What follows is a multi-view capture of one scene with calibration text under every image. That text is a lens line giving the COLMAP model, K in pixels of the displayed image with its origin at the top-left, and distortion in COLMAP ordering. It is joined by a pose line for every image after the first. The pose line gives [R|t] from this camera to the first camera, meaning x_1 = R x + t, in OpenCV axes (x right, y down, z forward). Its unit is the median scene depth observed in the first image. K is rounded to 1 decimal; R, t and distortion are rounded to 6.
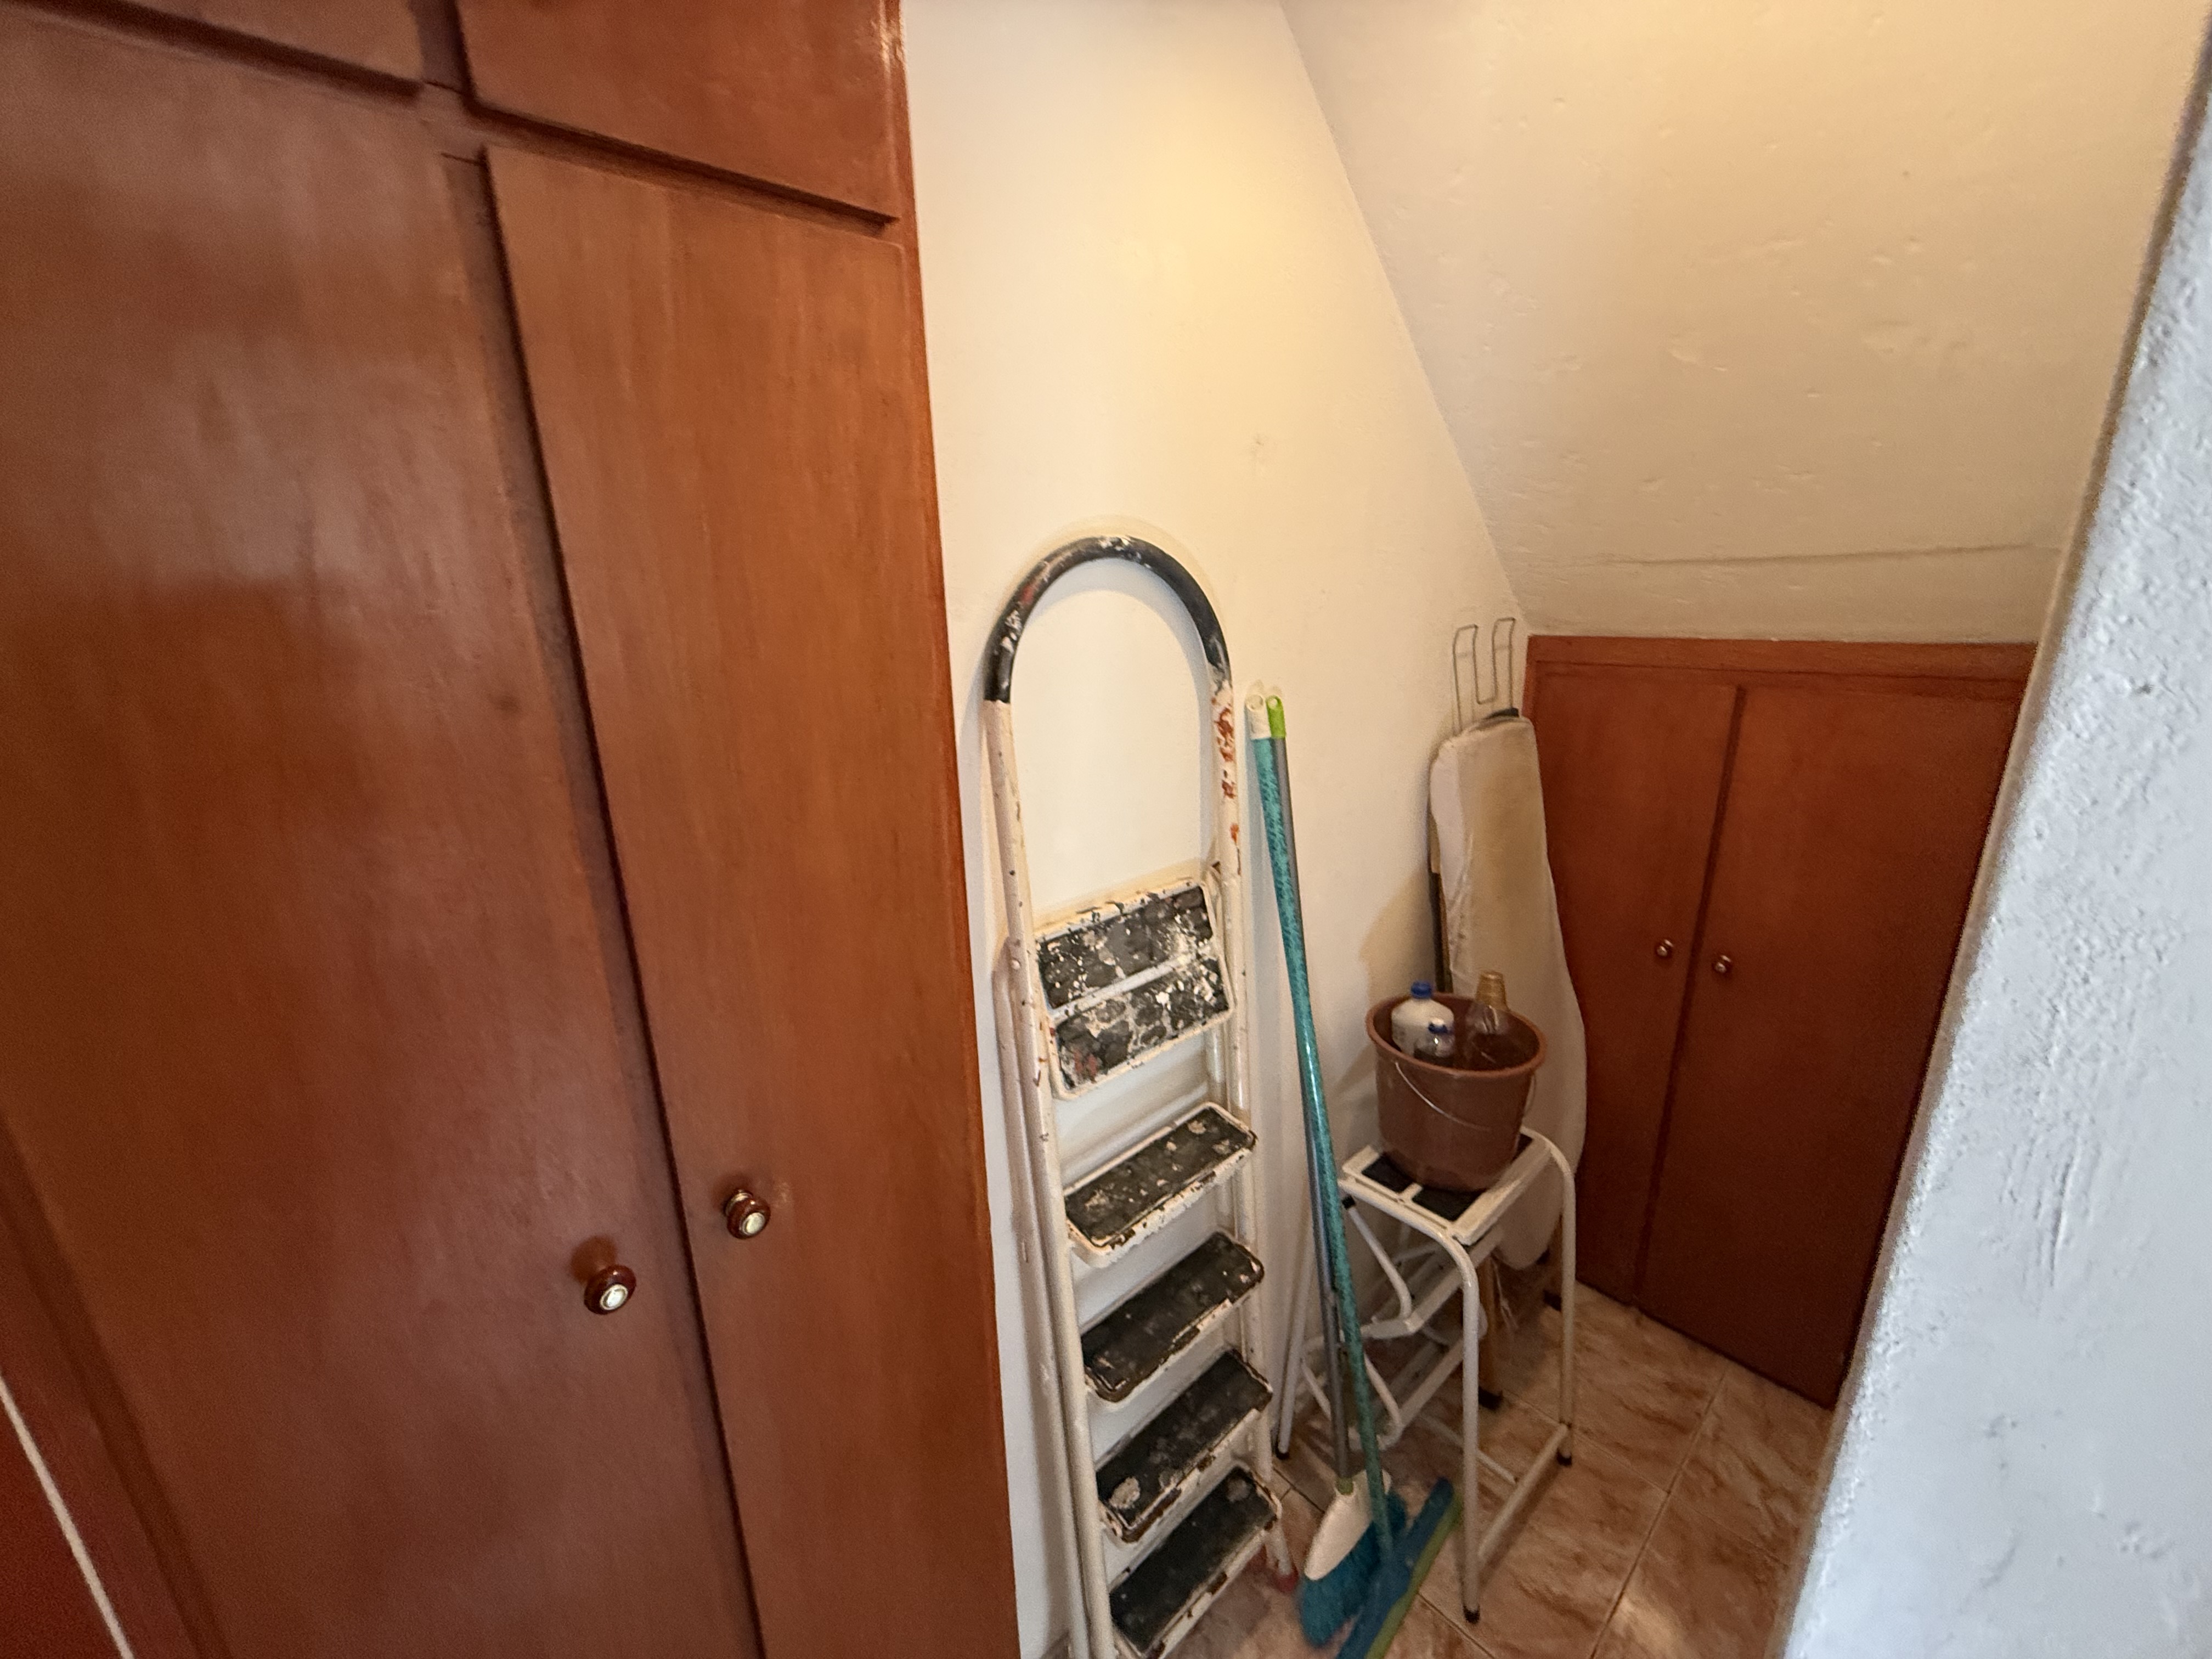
lens RADIAL K [[885.3, 0, 1109.8], [0, 885.3, 829.4], [0, 0, 1]] dist [-0.004000, 0.001174]
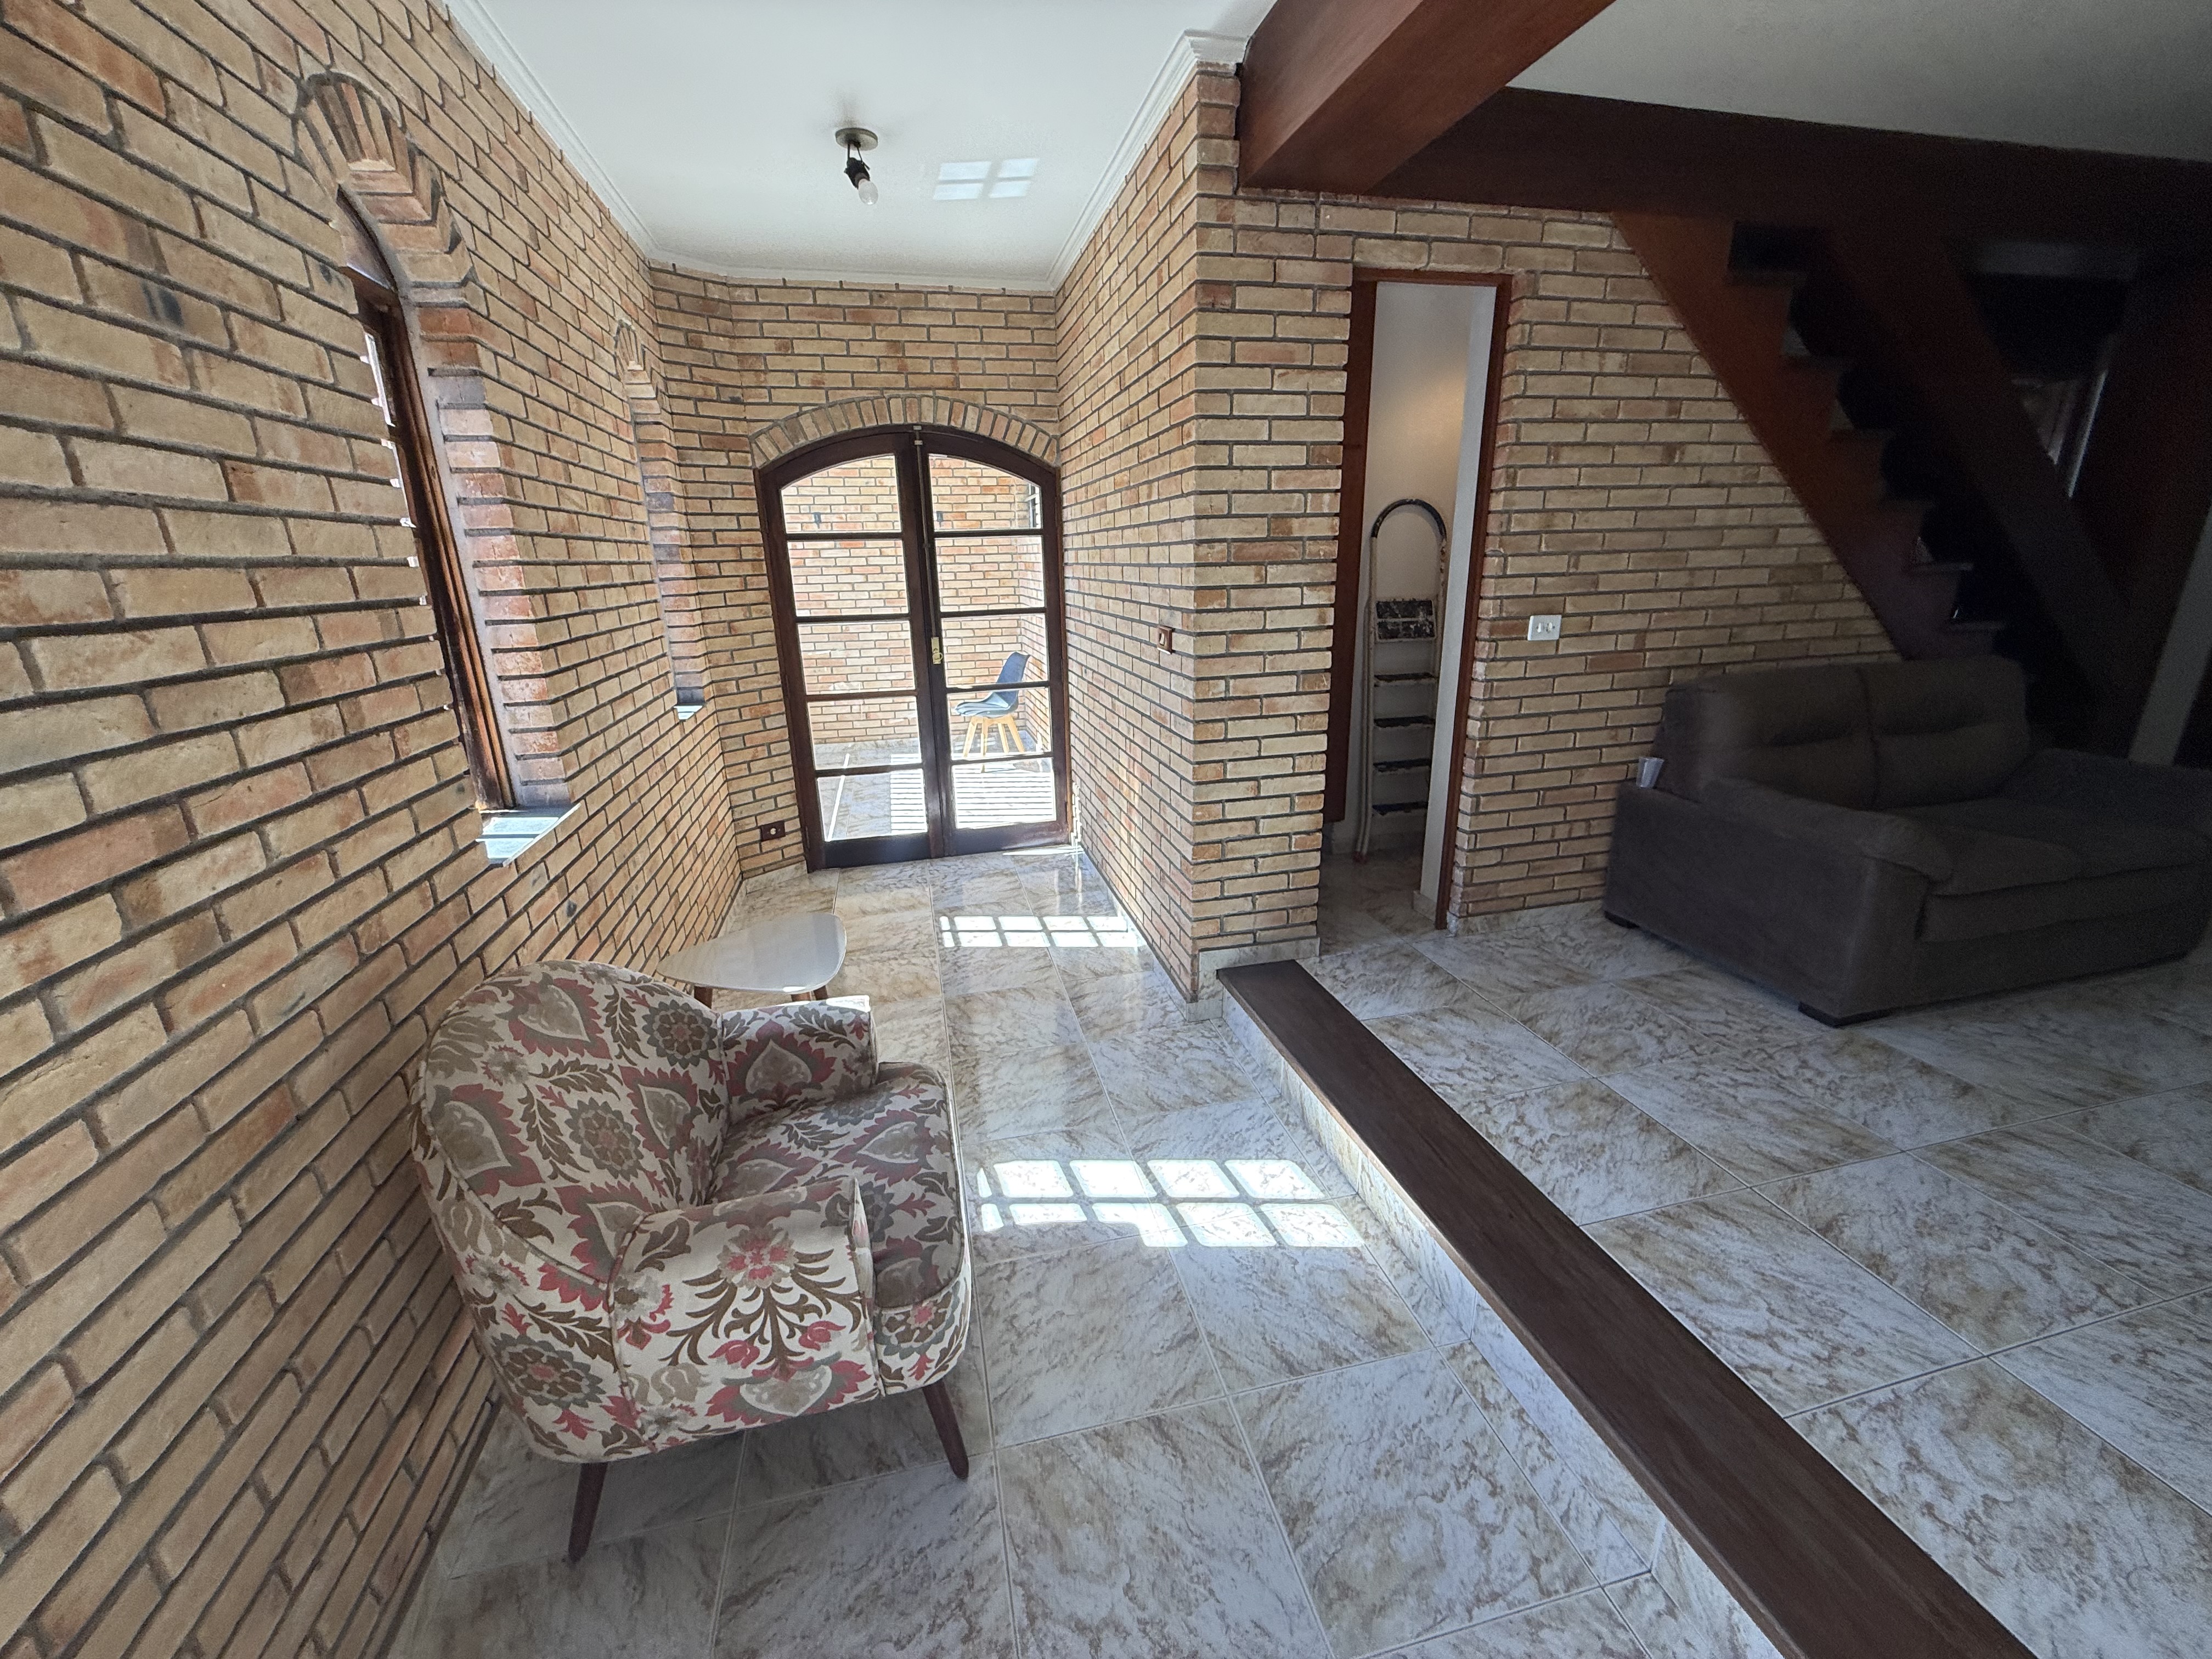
lens RADIAL K [[885.3, 0, 1107.2], [0, 885.3, 823.9], [0, 0, 1]] dist [-0.004000, 0.001174]
pose [[0.870762, 0.144861, -0.469882, 0.857558], [-0.137474, 0.989232, 0.050214, 1.060323], [0.472097, 0.020872, 0.881300, -3.000390]]
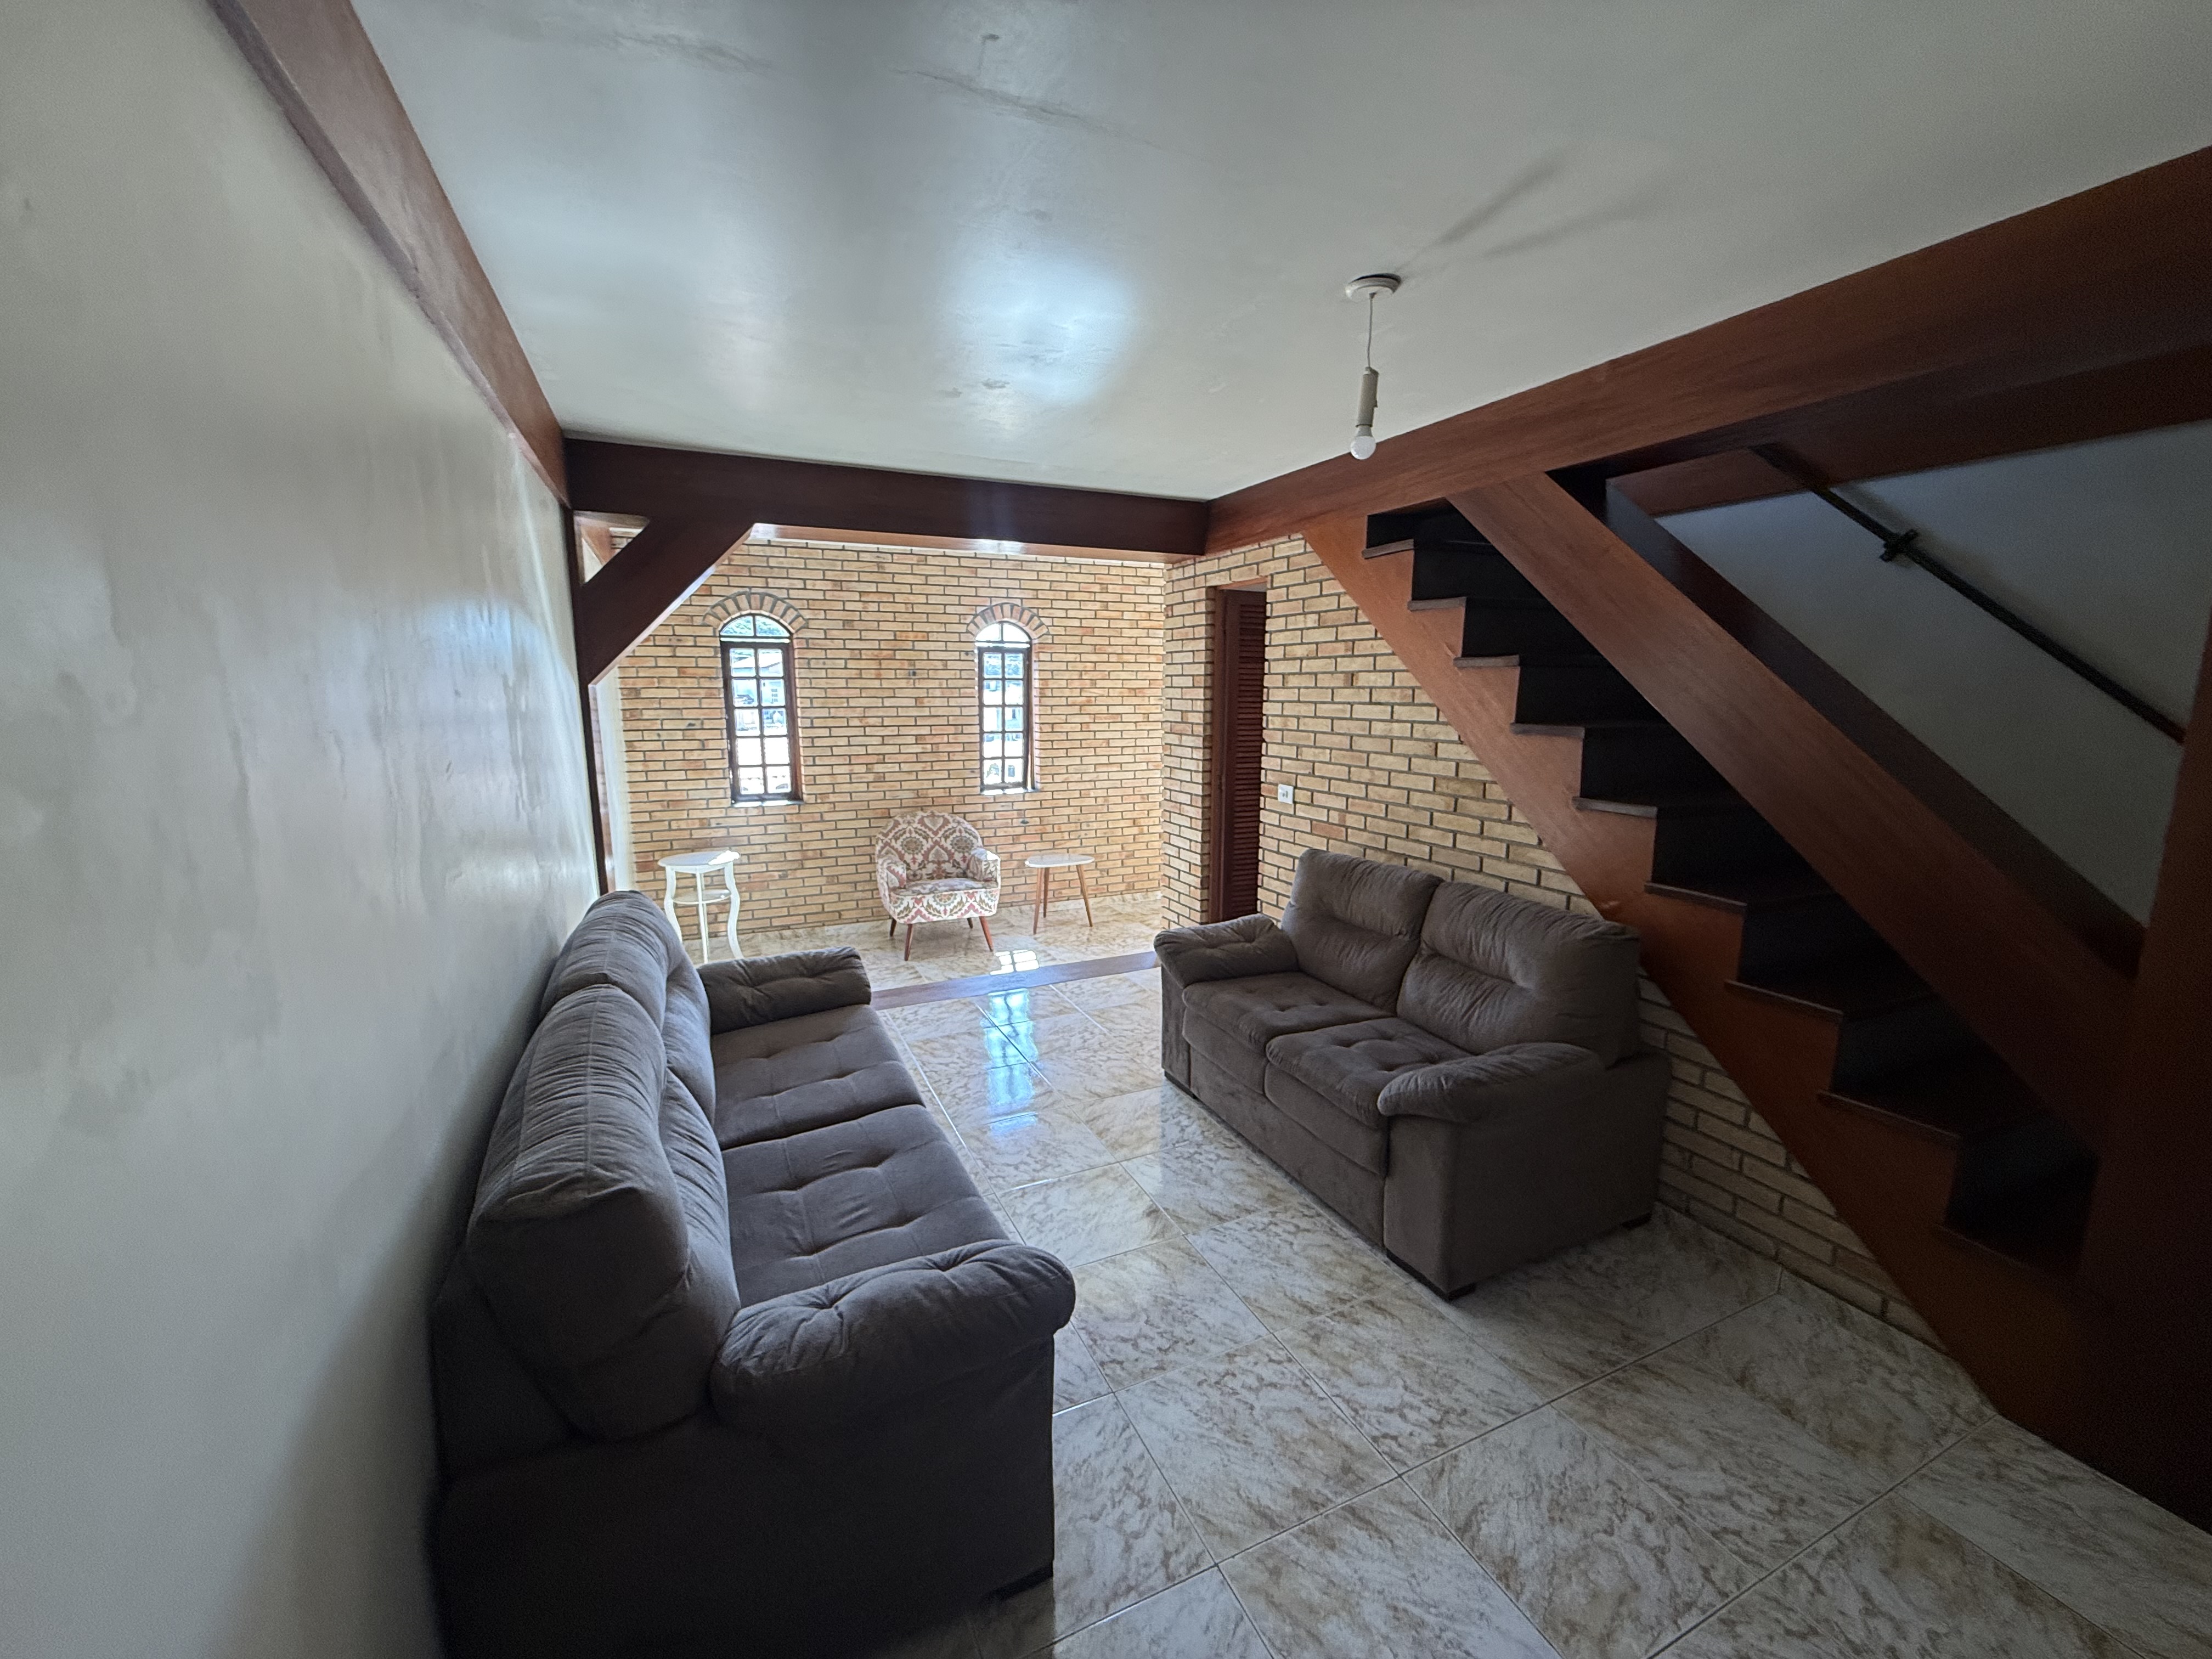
lens RADIAL K [[885.3, 0, 1109.0], [0, 885.3, 826.6], [0, 0, 1]] dist [-0.004000, 0.001174]
pose [[-0.315279, 0.175396, -0.932650, 6.521661], [-0.266340, 0.926920, 0.264354, -0.975580], [0.910858, 0.331747, -0.245524, 2.048782]]
